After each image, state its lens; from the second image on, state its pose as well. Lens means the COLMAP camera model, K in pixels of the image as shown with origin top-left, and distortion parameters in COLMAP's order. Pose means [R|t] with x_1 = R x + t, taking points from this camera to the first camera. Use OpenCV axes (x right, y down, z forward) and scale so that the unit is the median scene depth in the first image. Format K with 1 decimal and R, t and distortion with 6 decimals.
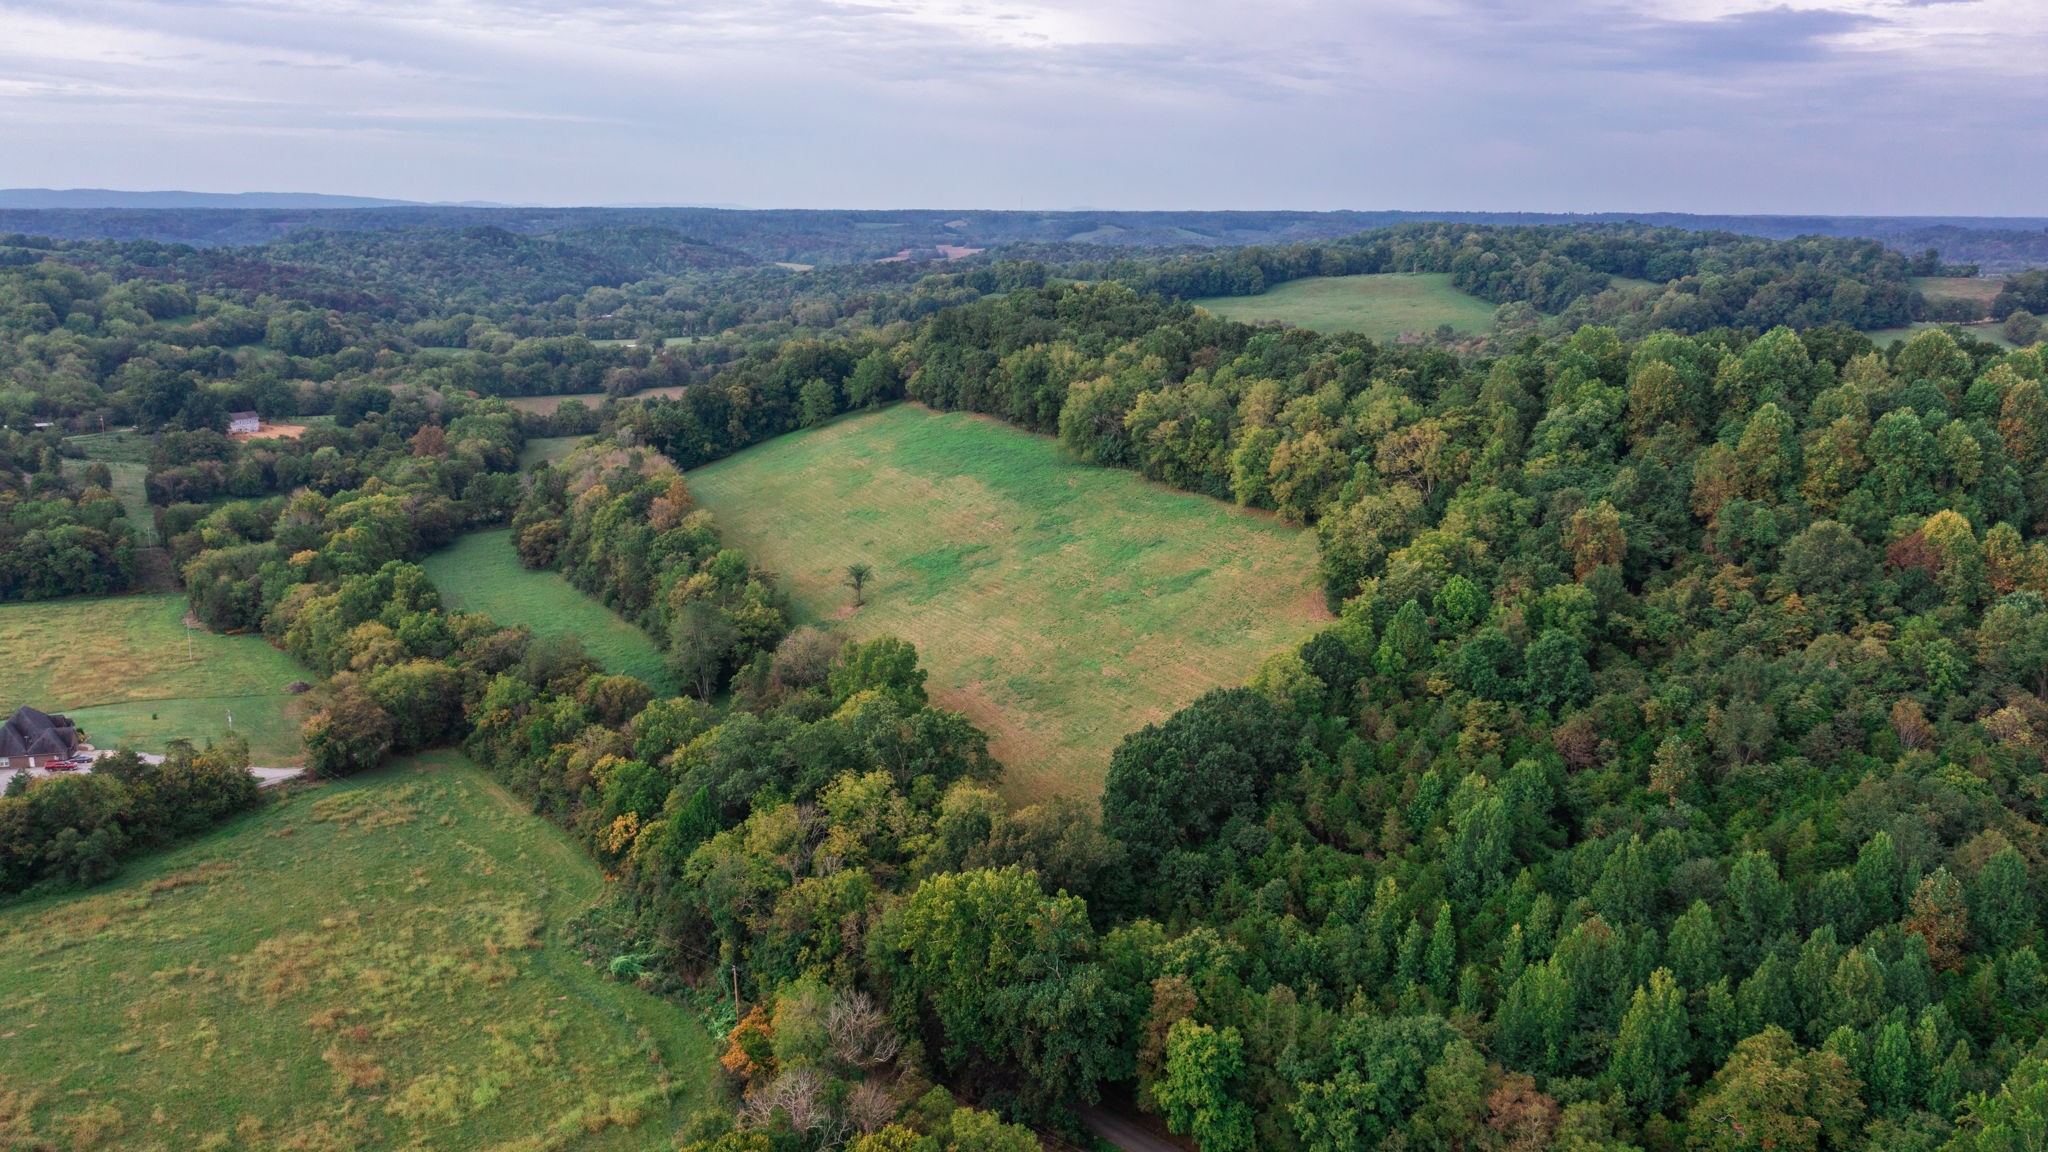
lens RADIAL K [[1618.6, 0, 1030.0], [0, 1618.6, 577.0], [0, 0, 1]] dist [-0.018315, 0.002782]
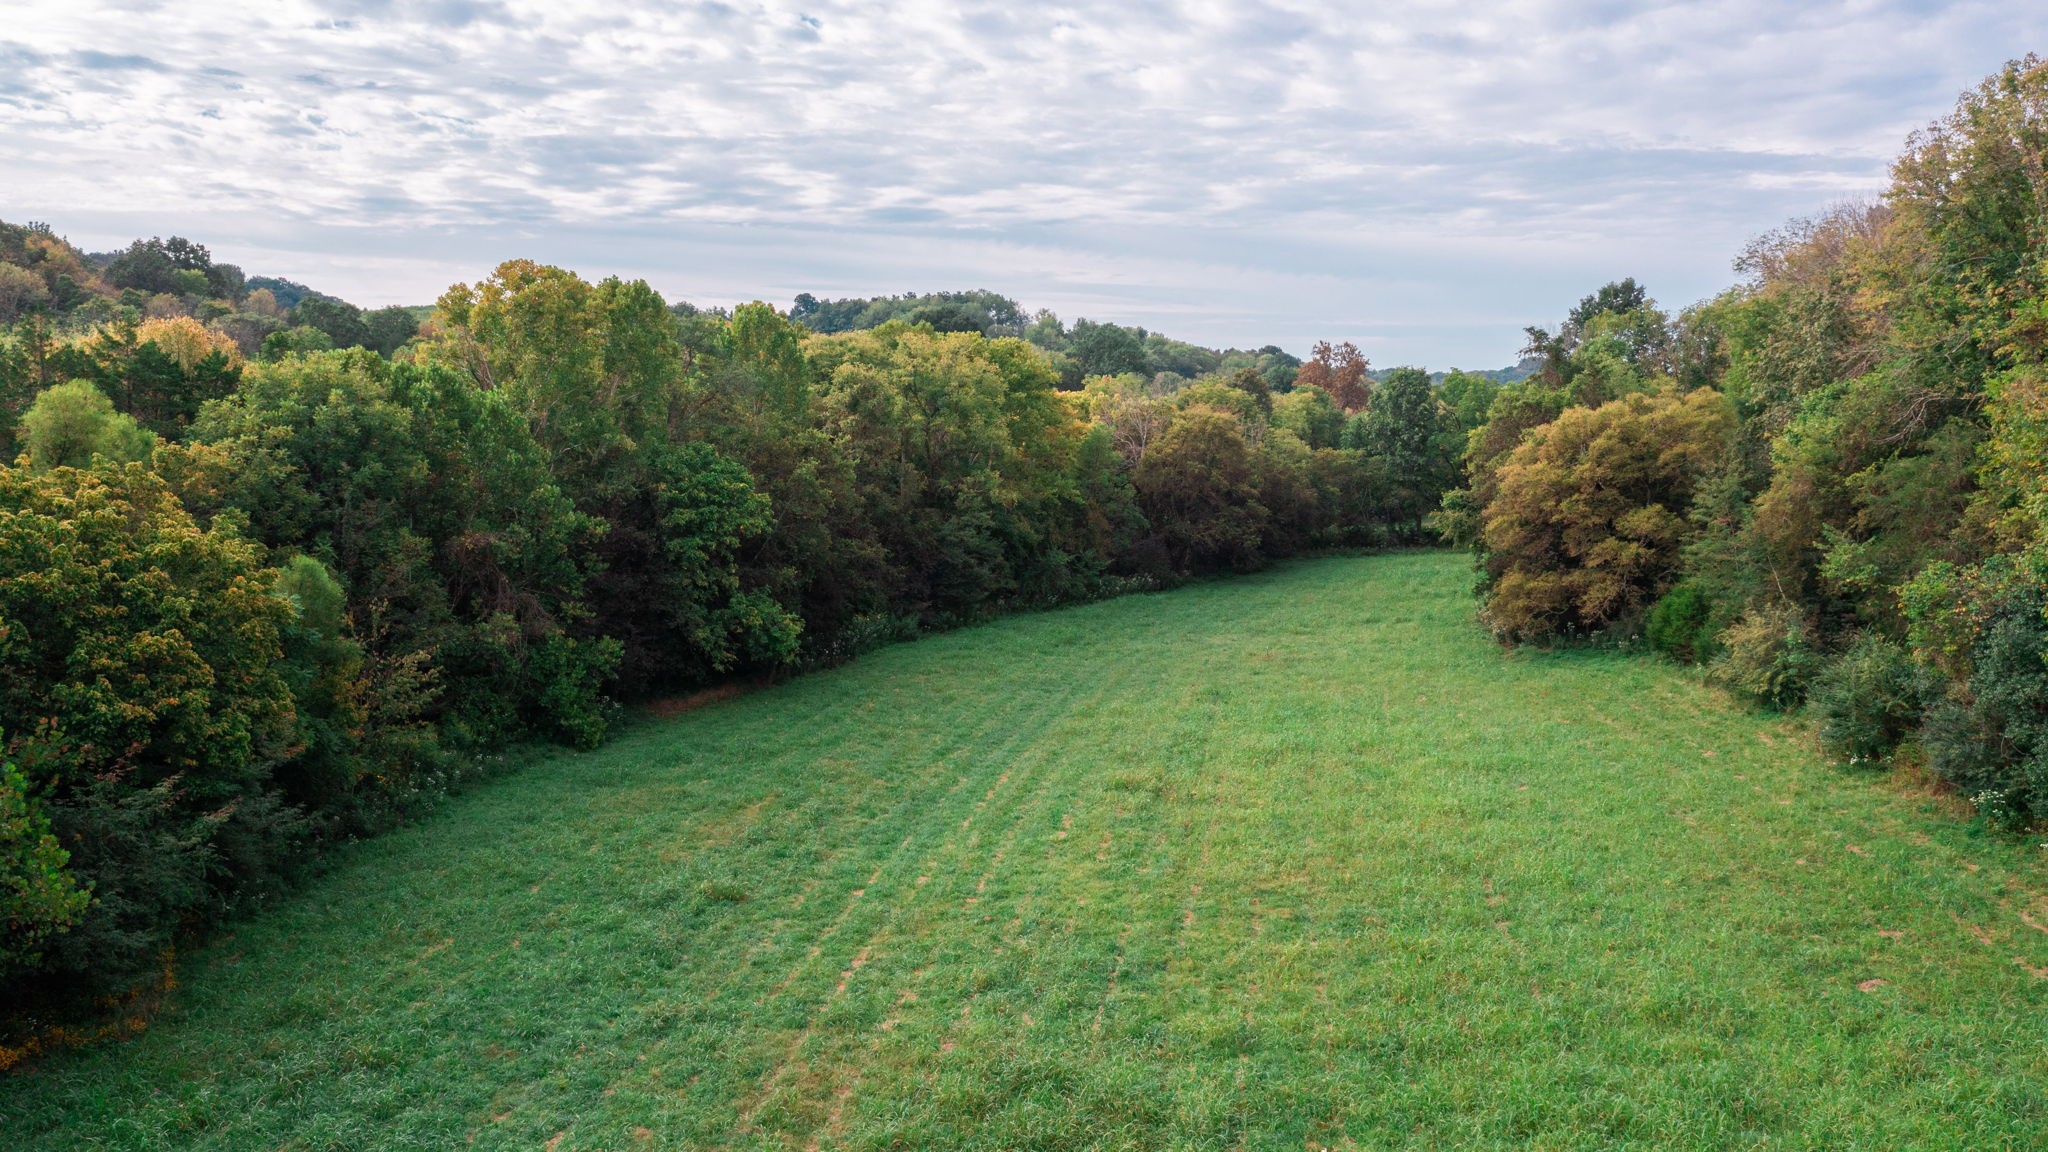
lens RADIAL K [[1618.6, 0, 1023.7], [0, 1618.6, 579.4], [0, 0, 1]] dist [-0.018315, 0.002782]
pose [[0.814272, 0.051391, -0.578204, -0.289808], [-0.120753, 0.989279, -0.082127, 0.012273], [0.567784, 0.136693, 0.811749, 0.950158]]
